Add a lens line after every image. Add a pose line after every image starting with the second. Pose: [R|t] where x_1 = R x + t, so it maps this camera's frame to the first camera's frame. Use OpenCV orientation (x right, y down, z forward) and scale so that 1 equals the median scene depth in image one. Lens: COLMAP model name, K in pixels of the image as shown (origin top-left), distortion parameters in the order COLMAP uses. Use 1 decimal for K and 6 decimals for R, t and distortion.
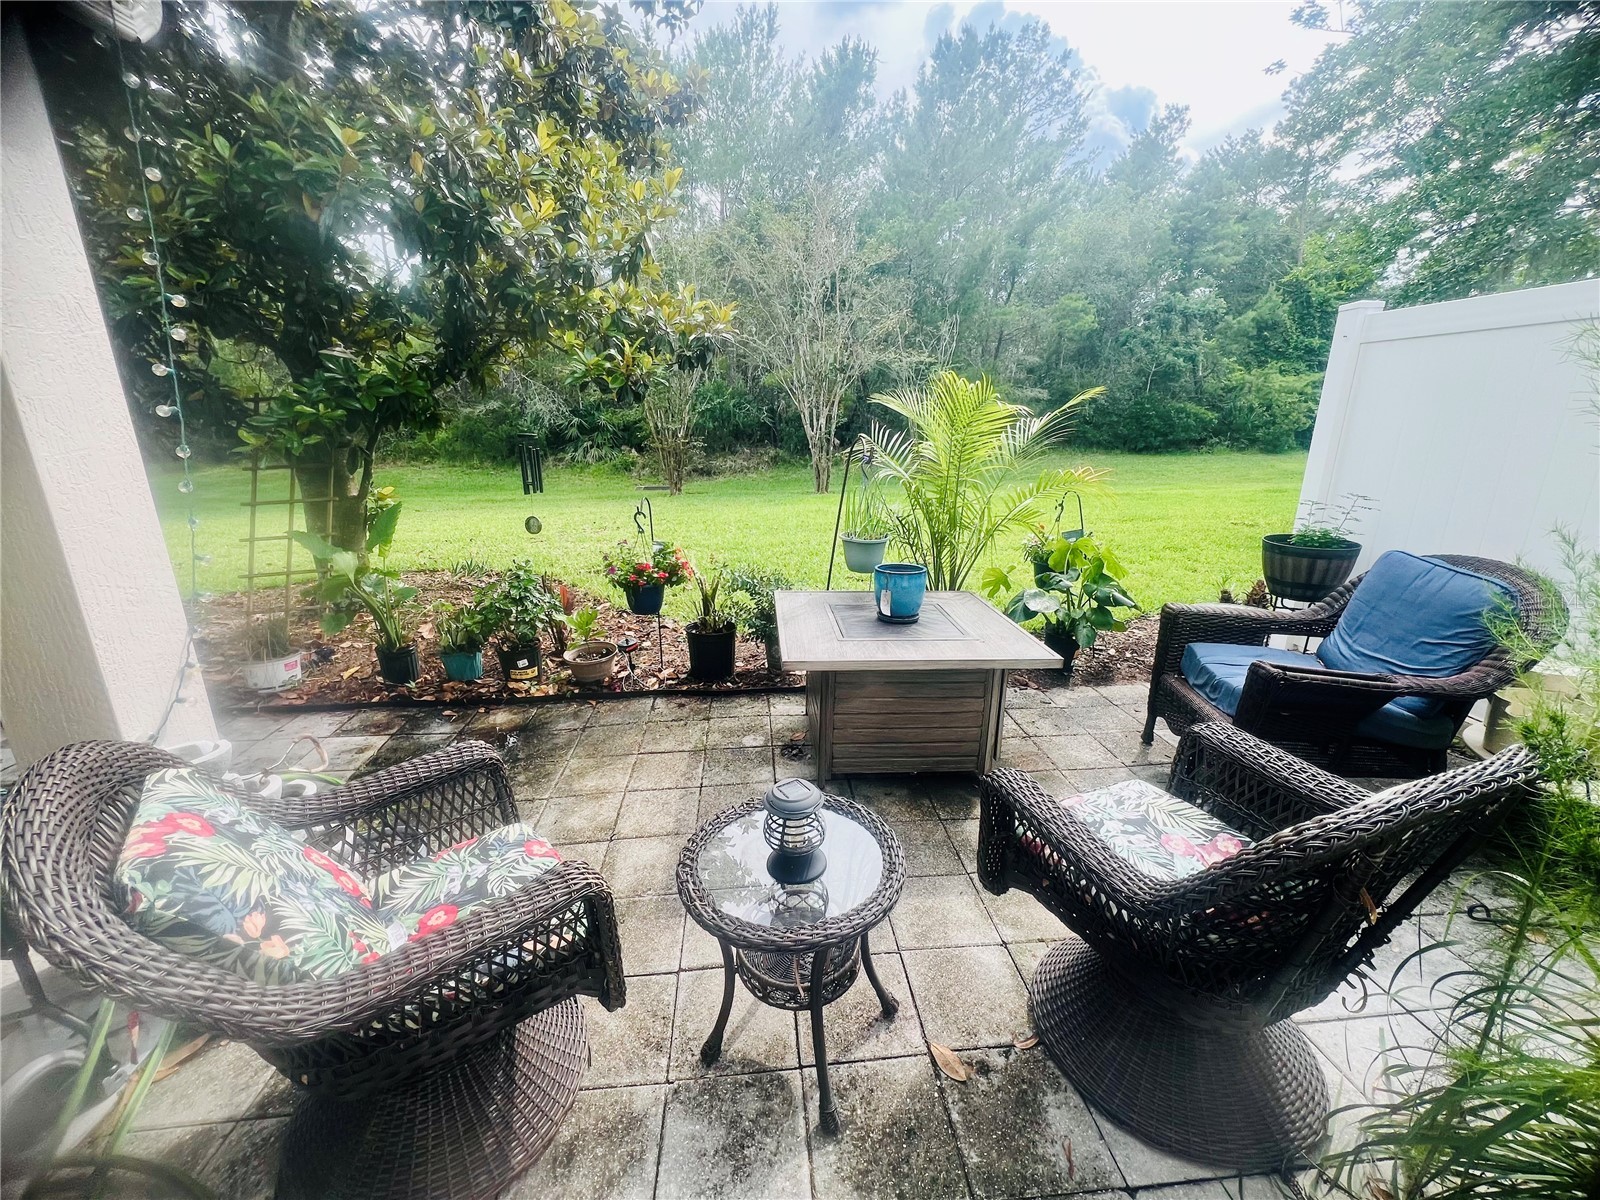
lens RADIAL K [[644.9, 0, 800.4], [0, 644.9, 600.2], [0, 0, 1]] dist [-0.002027, -0.000238]
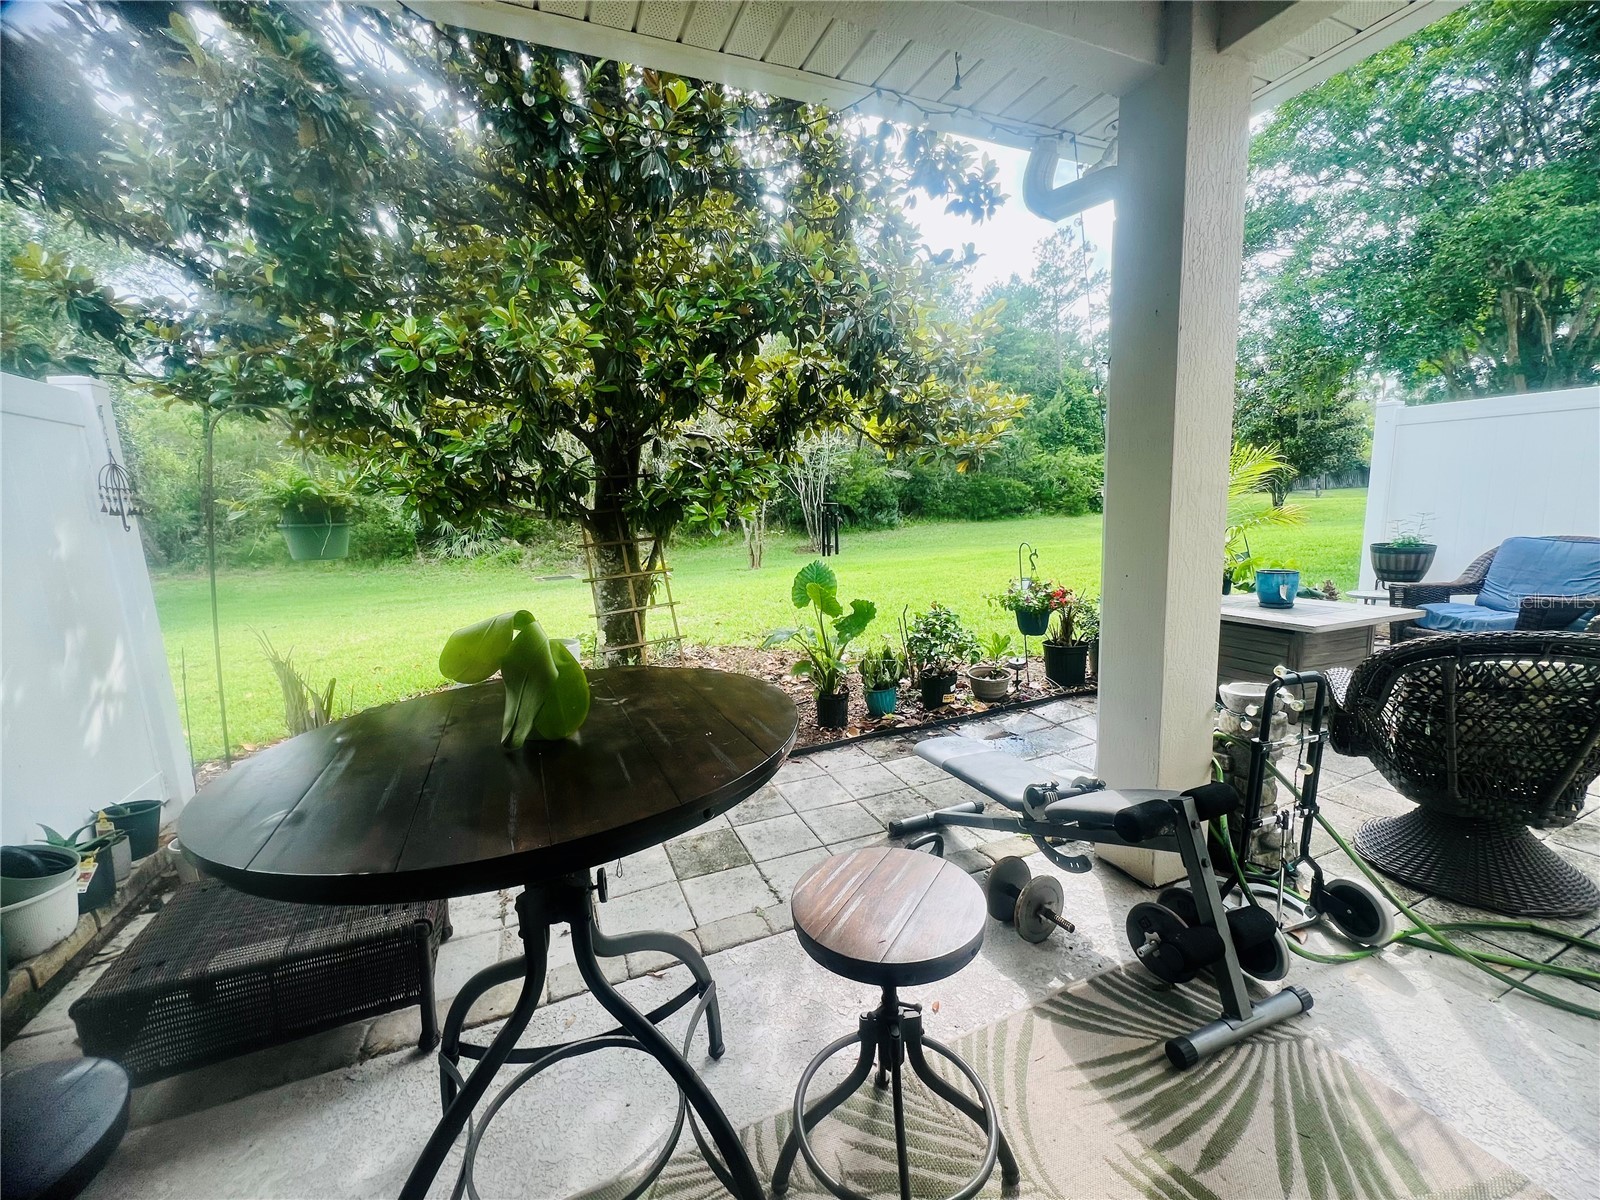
lens RADIAL K [[644.9, 0, 794.3], [0, 644.9, 604.9], [0, 0, 1]] dist [-0.002027, -0.000238]
pose [[0.949779, -0.083237, 0.301649, -0.172427], [0.119135, 0.987563, -0.102602, 0.005829], [-0.289357, 0.133386, 0.947882, -0.006809]]
